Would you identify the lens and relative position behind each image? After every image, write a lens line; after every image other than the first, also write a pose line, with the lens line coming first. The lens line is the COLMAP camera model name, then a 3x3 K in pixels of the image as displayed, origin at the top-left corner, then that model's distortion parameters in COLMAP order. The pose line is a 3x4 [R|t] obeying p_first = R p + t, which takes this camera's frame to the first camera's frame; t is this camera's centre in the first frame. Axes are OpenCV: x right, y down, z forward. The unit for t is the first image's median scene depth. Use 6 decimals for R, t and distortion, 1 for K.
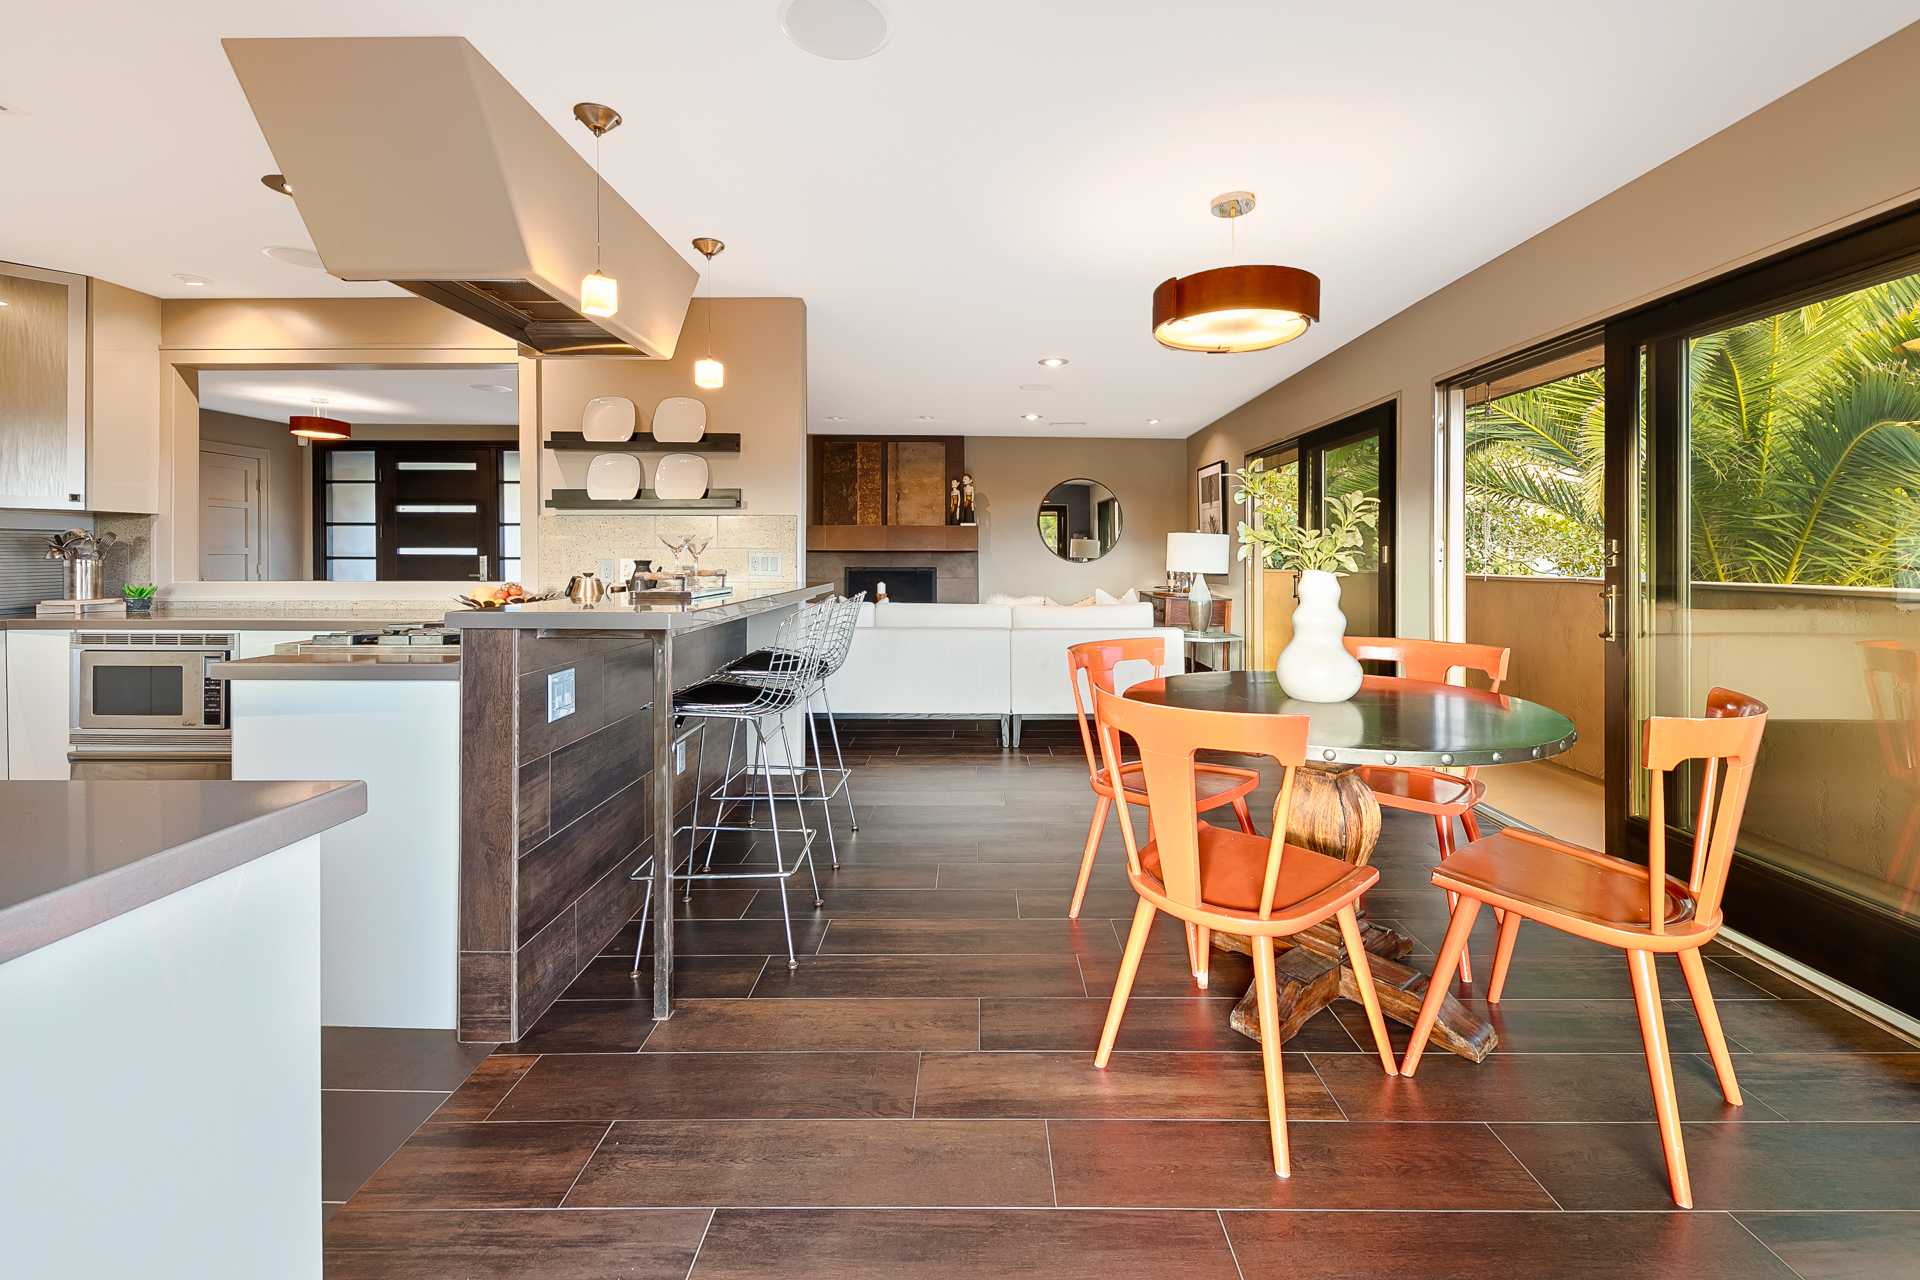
lens RADIAL K [[748.3, 0, 1009.8], [0, 748.3, 555.6], [0, 0, 1]] dist [-0.001518, -0.000776]
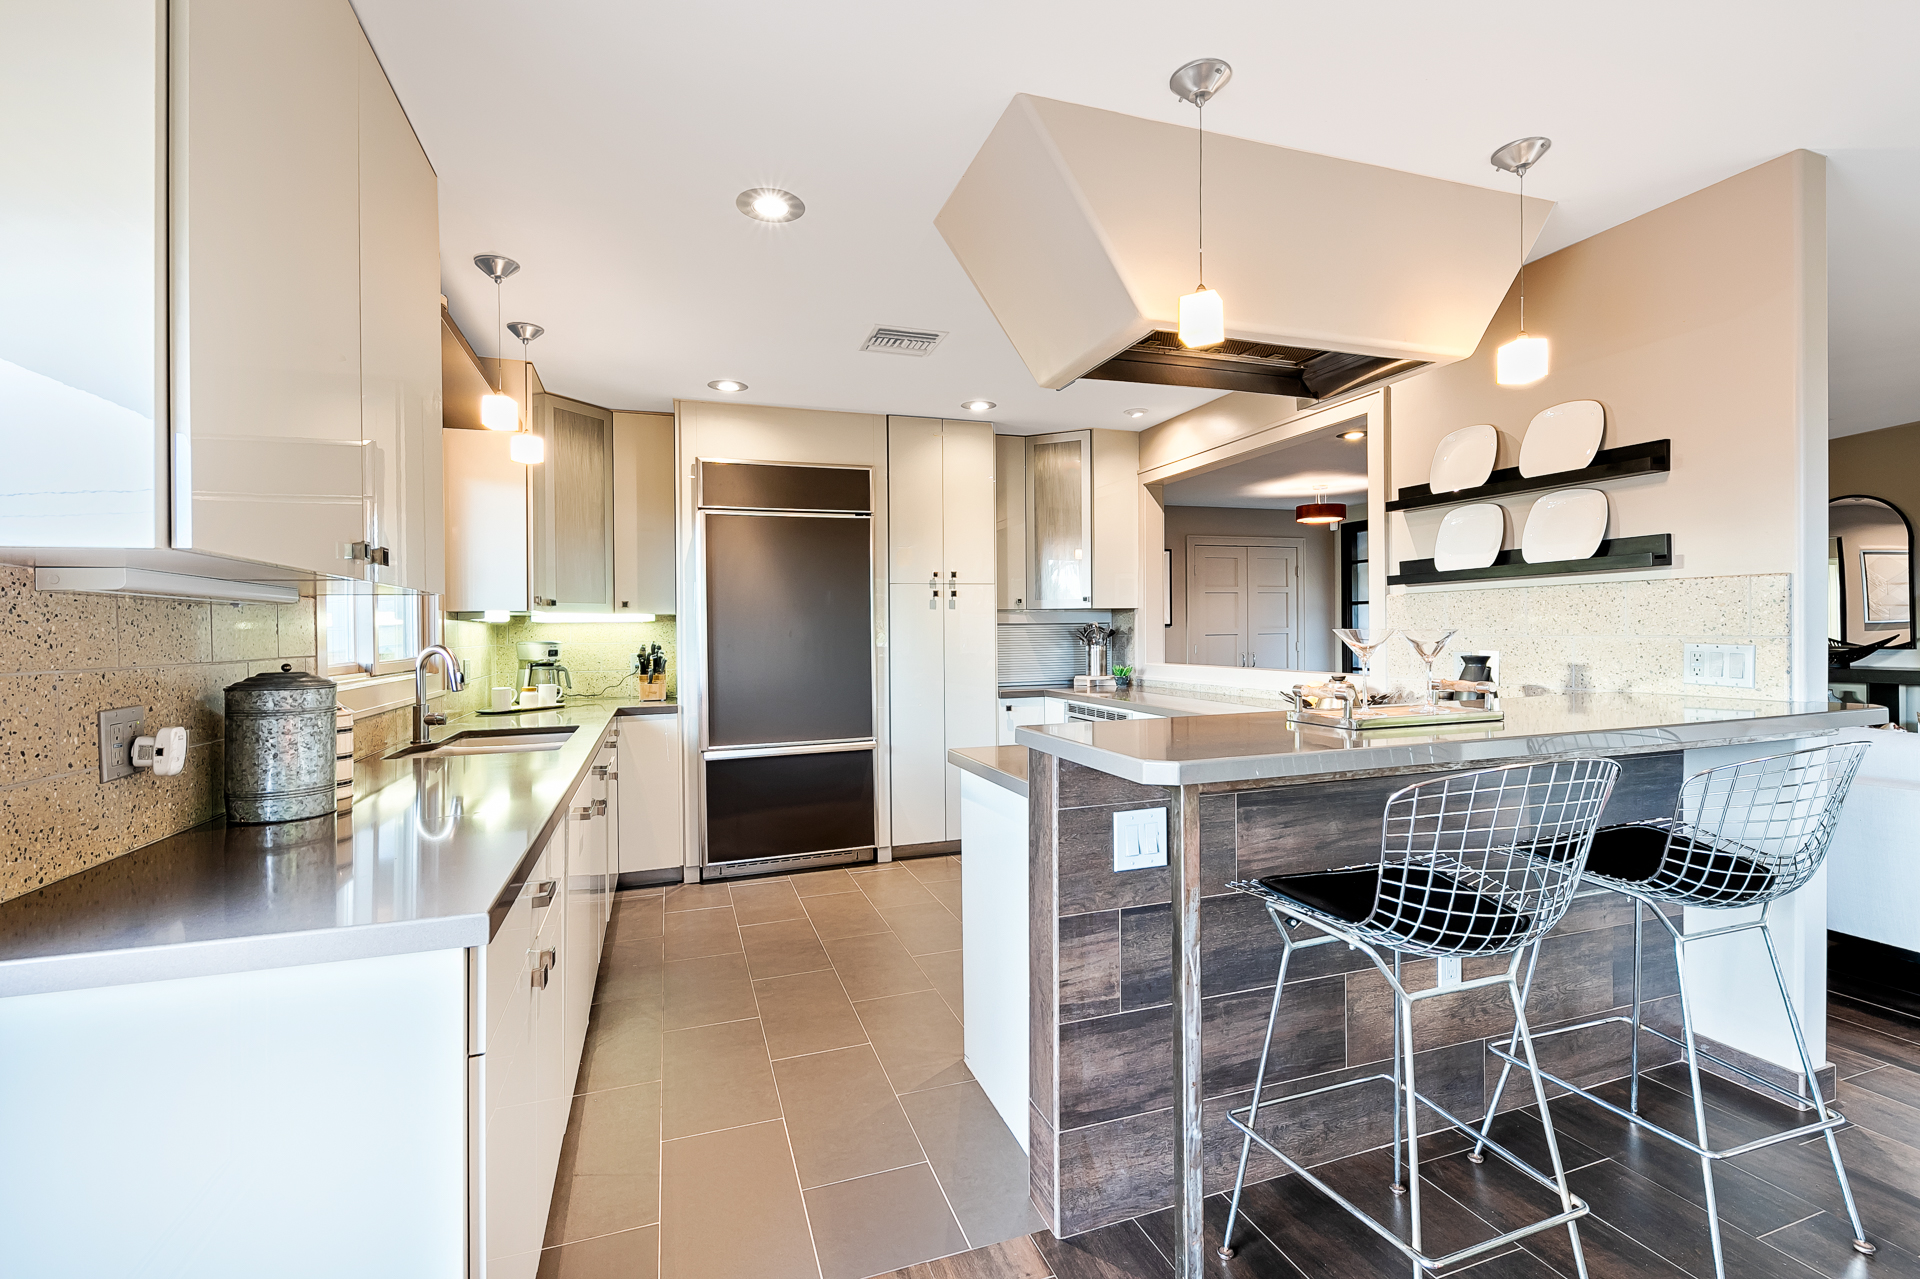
lens RADIAL K [[860.8, 0, 974.6], [0, 860.8, 636.2], [0, 0, 1]] dist [0.002228, 0.000015]
pose [[0.312650, 0.002457, -0.949865, 0.112136], [0.010751, 0.999923, 0.006126, -0.019824], [0.949808, -0.012127, 0.312600, 0.283860]]
